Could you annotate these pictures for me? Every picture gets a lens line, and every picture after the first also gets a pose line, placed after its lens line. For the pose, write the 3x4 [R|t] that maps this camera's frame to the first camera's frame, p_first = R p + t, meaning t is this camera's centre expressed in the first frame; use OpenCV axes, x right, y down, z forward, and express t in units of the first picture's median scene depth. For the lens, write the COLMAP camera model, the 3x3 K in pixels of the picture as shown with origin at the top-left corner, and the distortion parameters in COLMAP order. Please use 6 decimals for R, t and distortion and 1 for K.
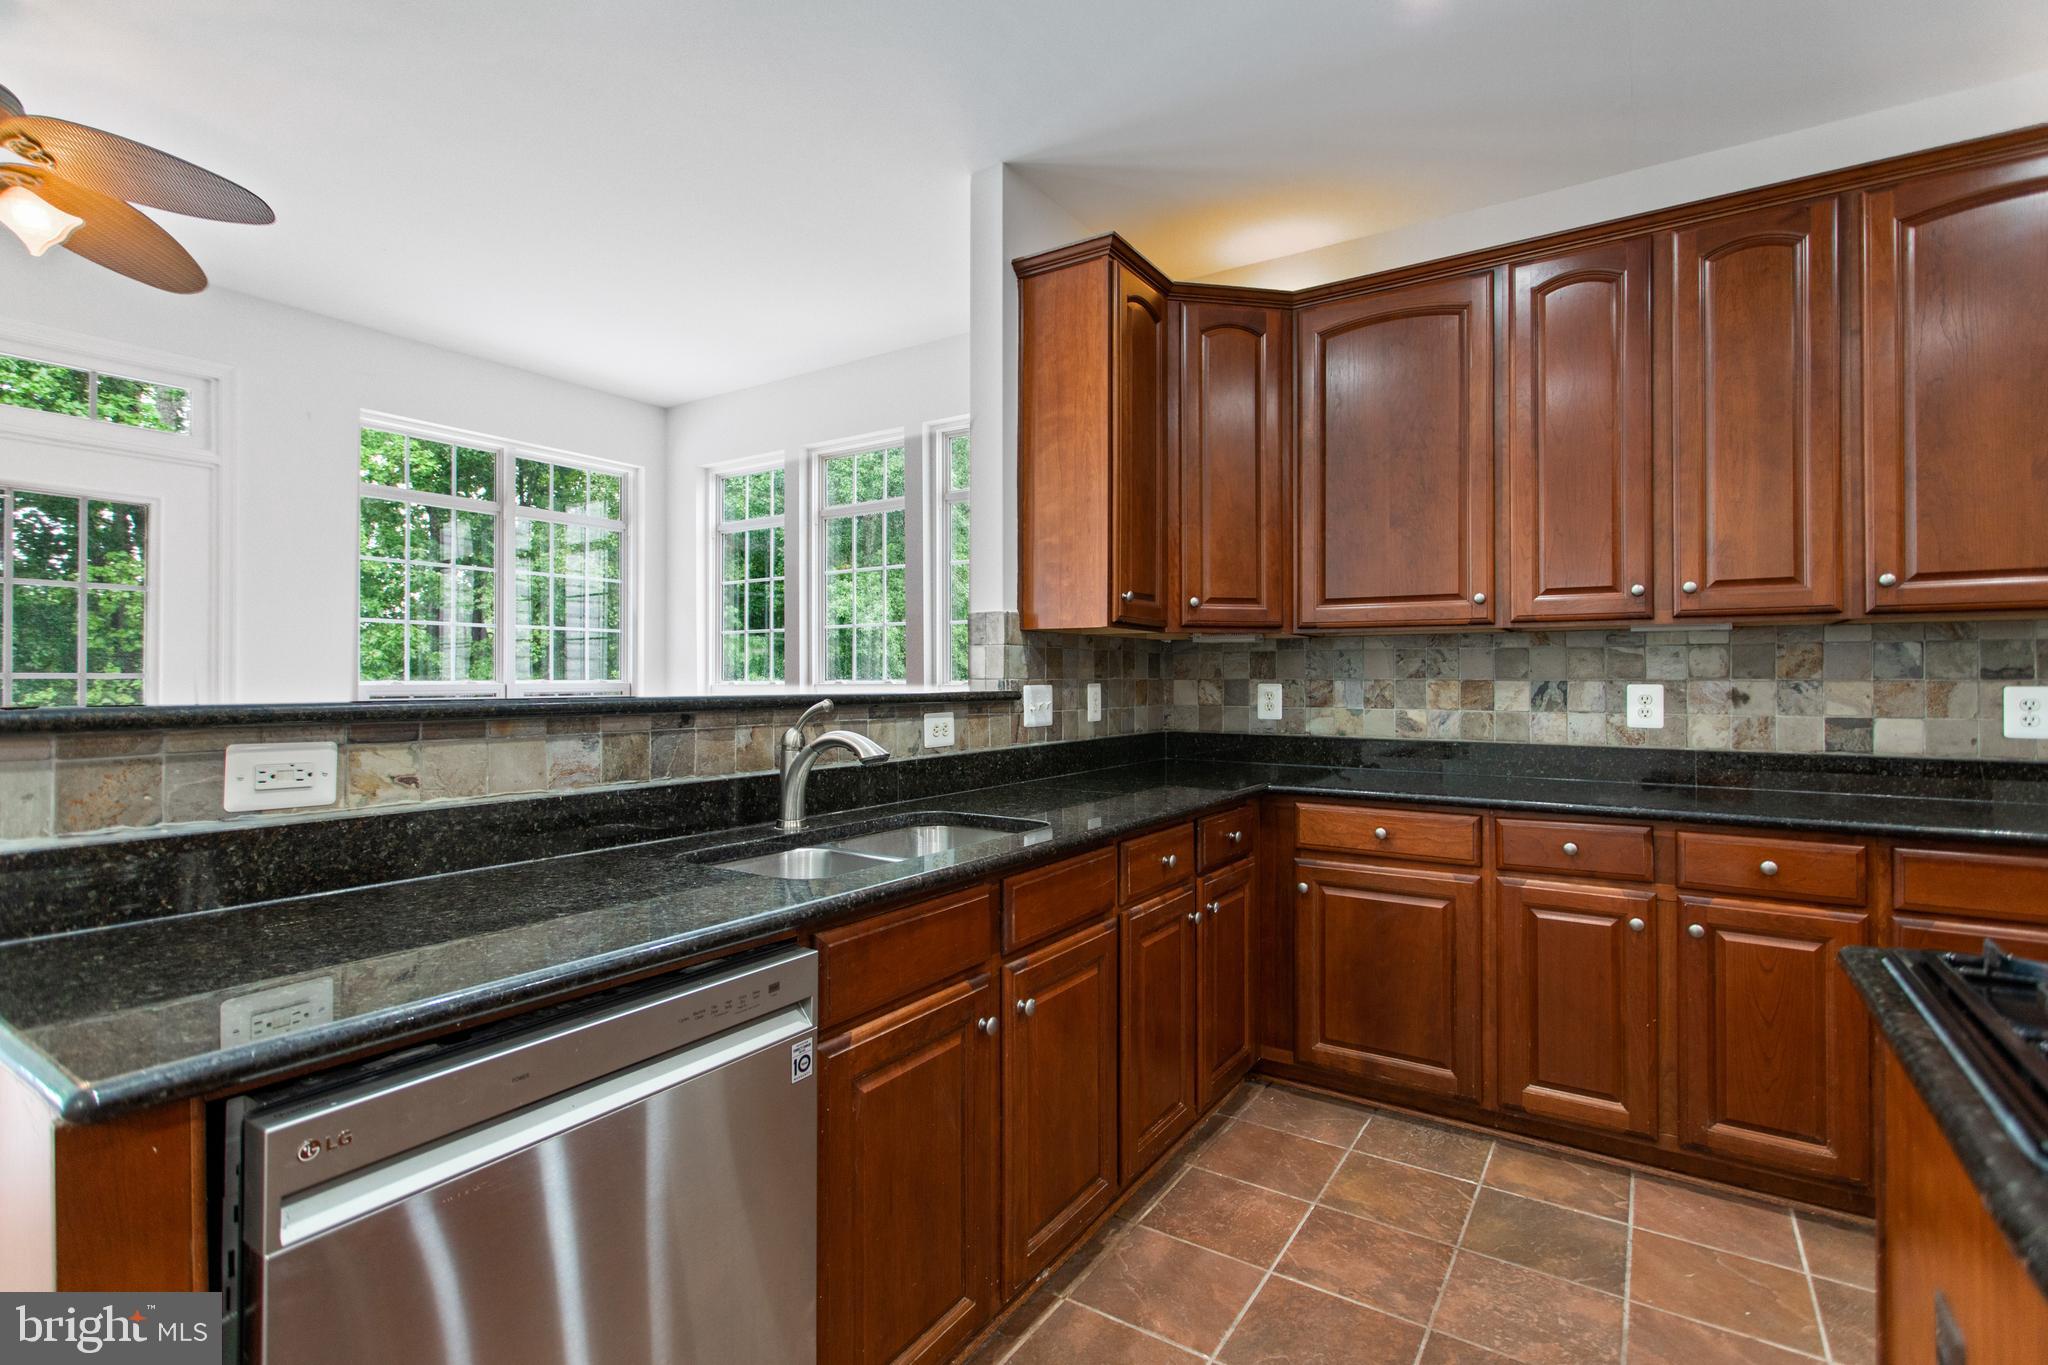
lens RADIAL K [[953.8, 0, 1022.2], [0, 953.8, 669.1], [0, 0, 1]] dist [-0.002076, 0.003780]
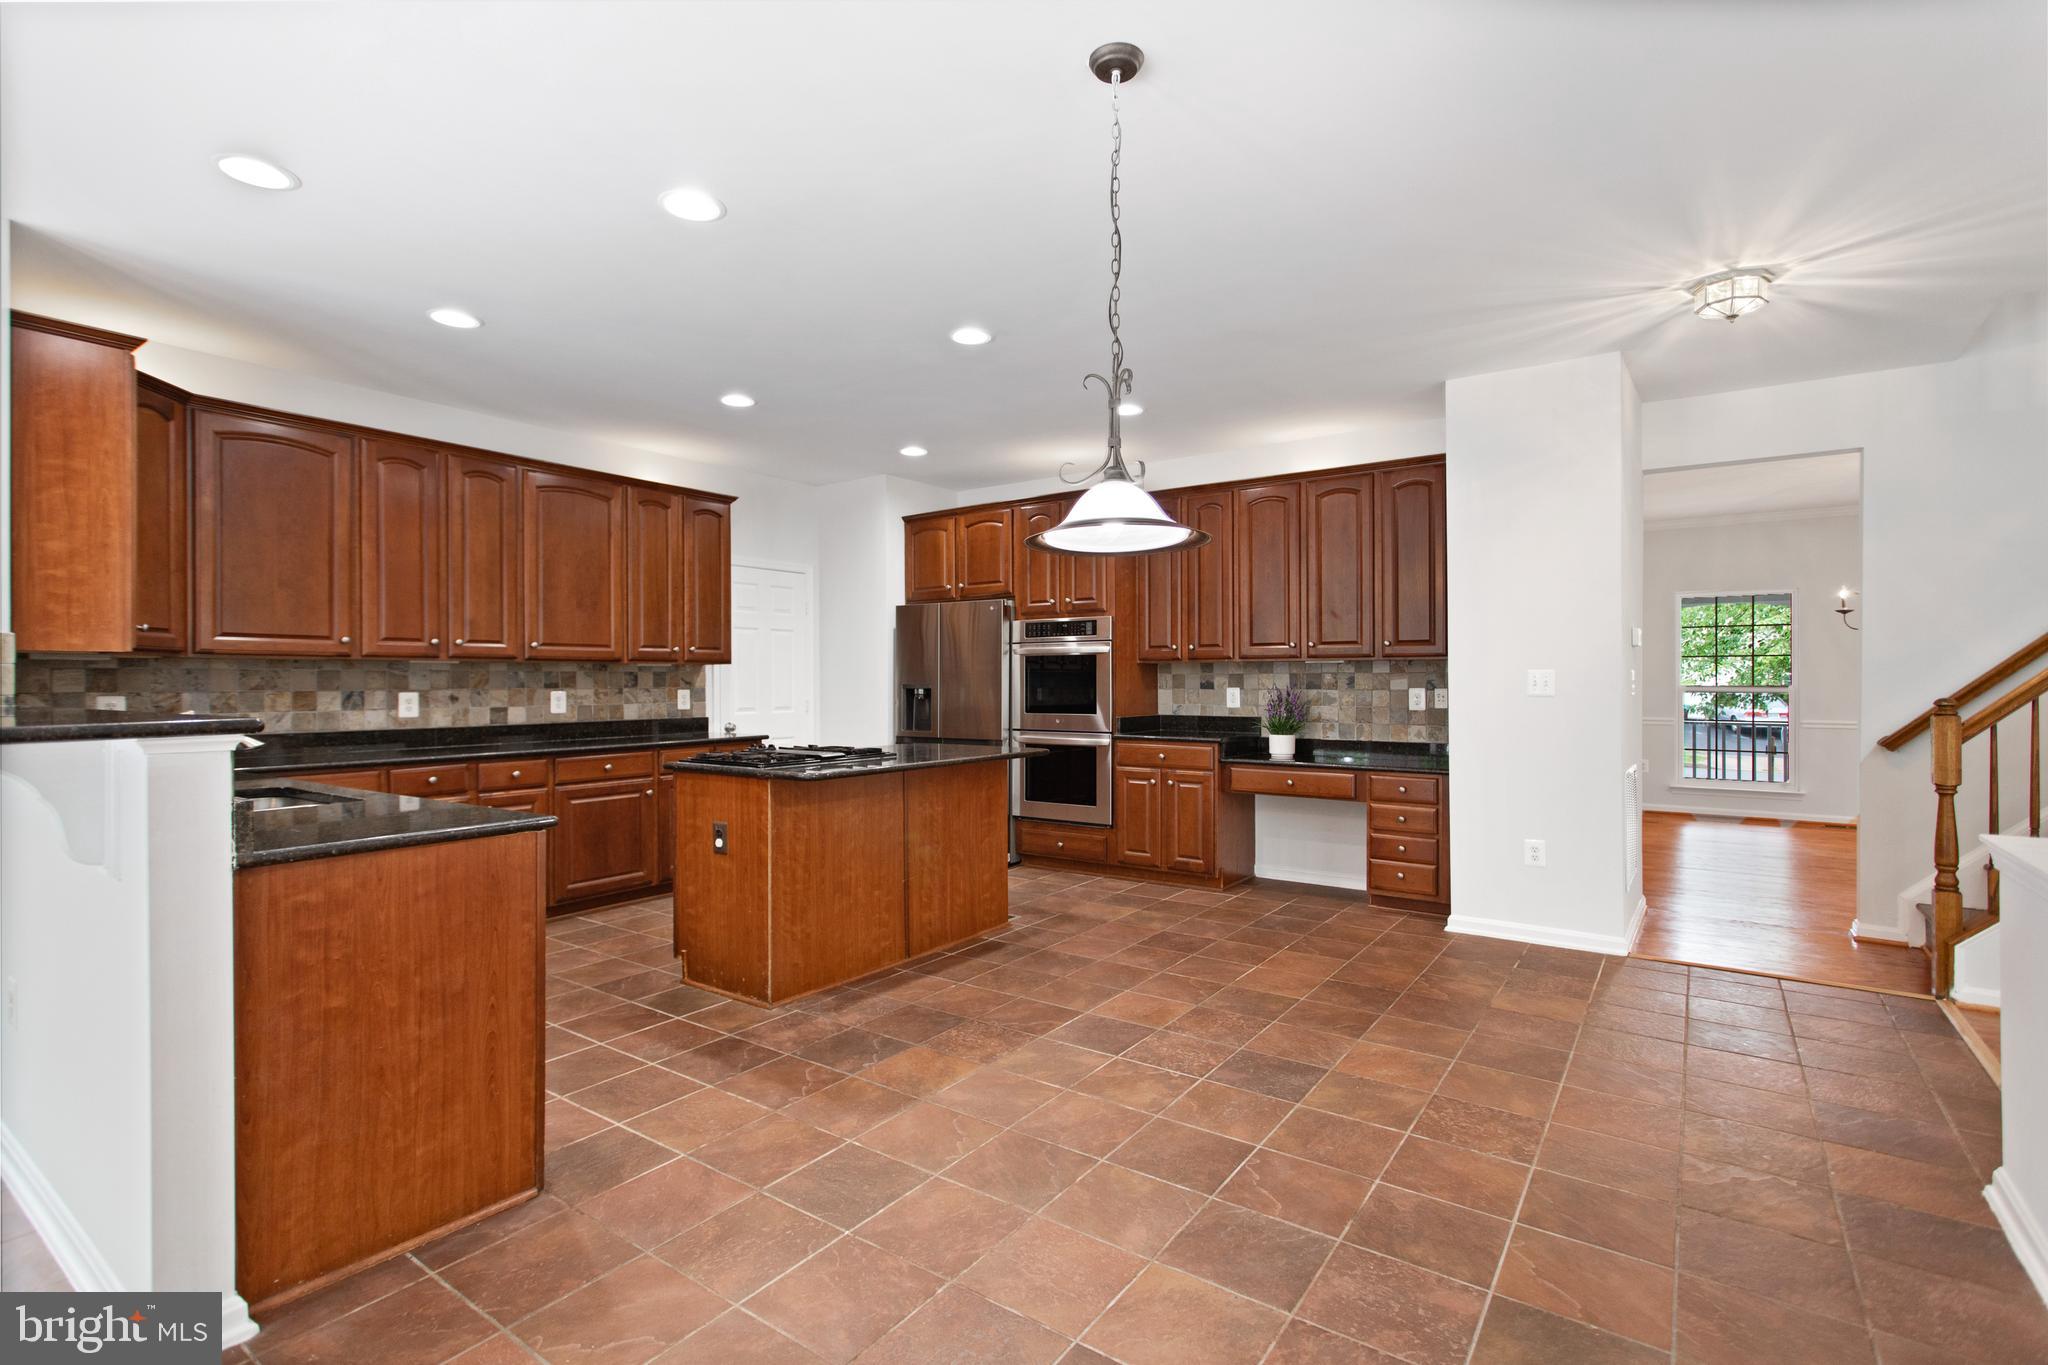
lens RADIAL K [[953.8, 0, 1023.5], [0, 953.8, 677.6], [0, 0, 1]] dist [-0.002076, 0.003780]
pose [[0.032909, 0.002913, 0.999454, -1.087261], [-0.007890, 0.999965, -0.002655, -0.016084], [-0.999427, -0.007798, 0.032931, -0.196491]]
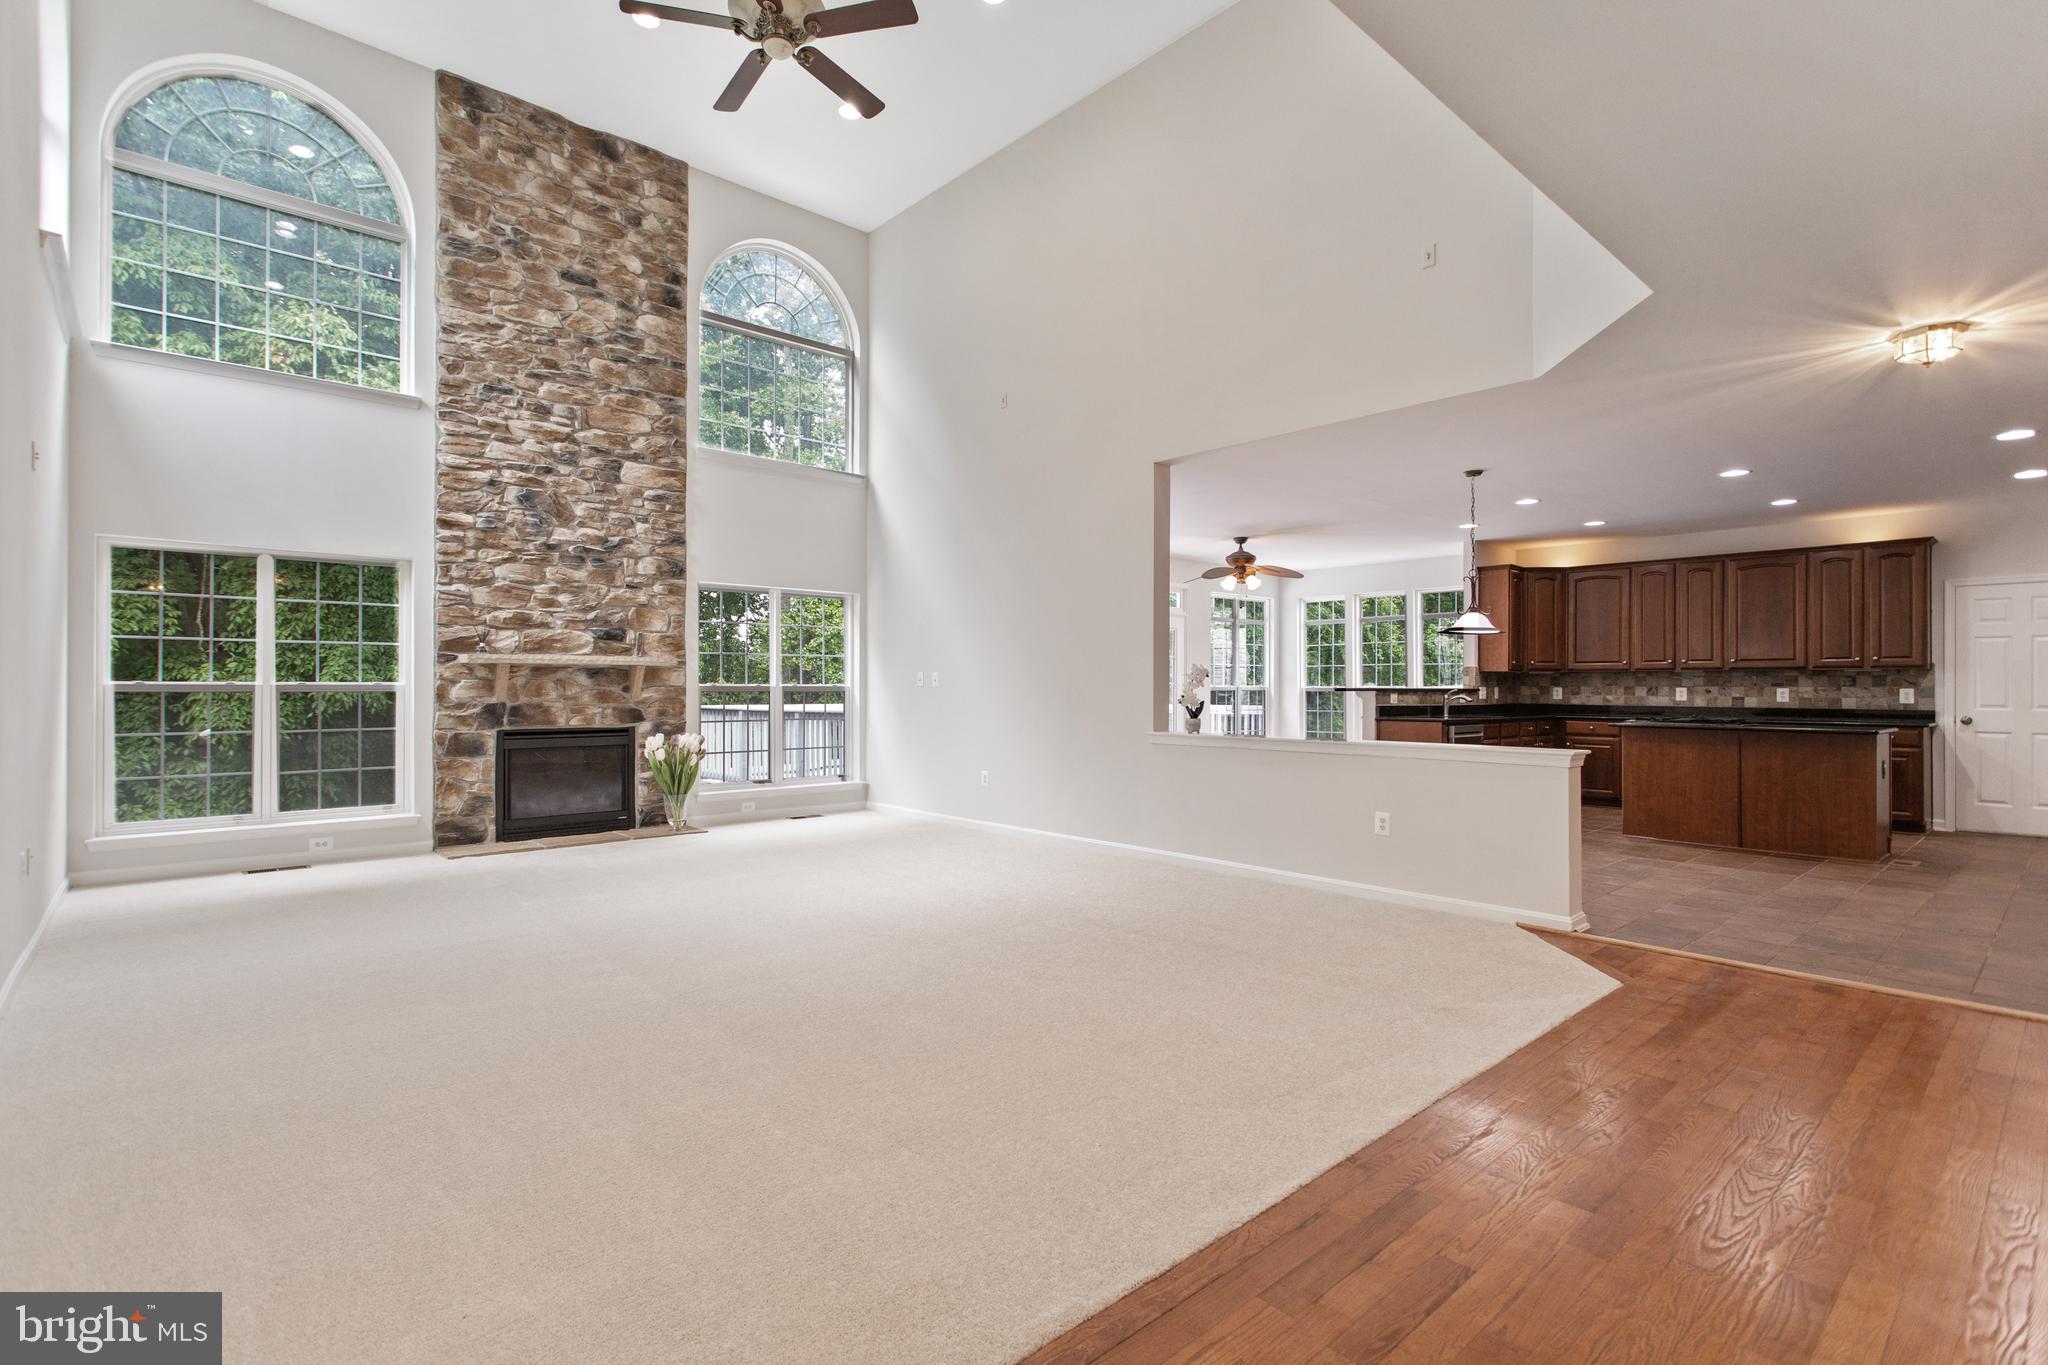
lens RADIAL K [[953.8, 0, 1013.3], [0, 953.8, 681.5], [0, 0, 1]] dist [-0.002076, 0.003780]
pose [[0.965339, 0.003028, -0.260981, -0.764896], [-0.001836, 0.999987, 0.004812, -0.018041], [0.260992, -0.004166, 0.965332, -2.933795]]
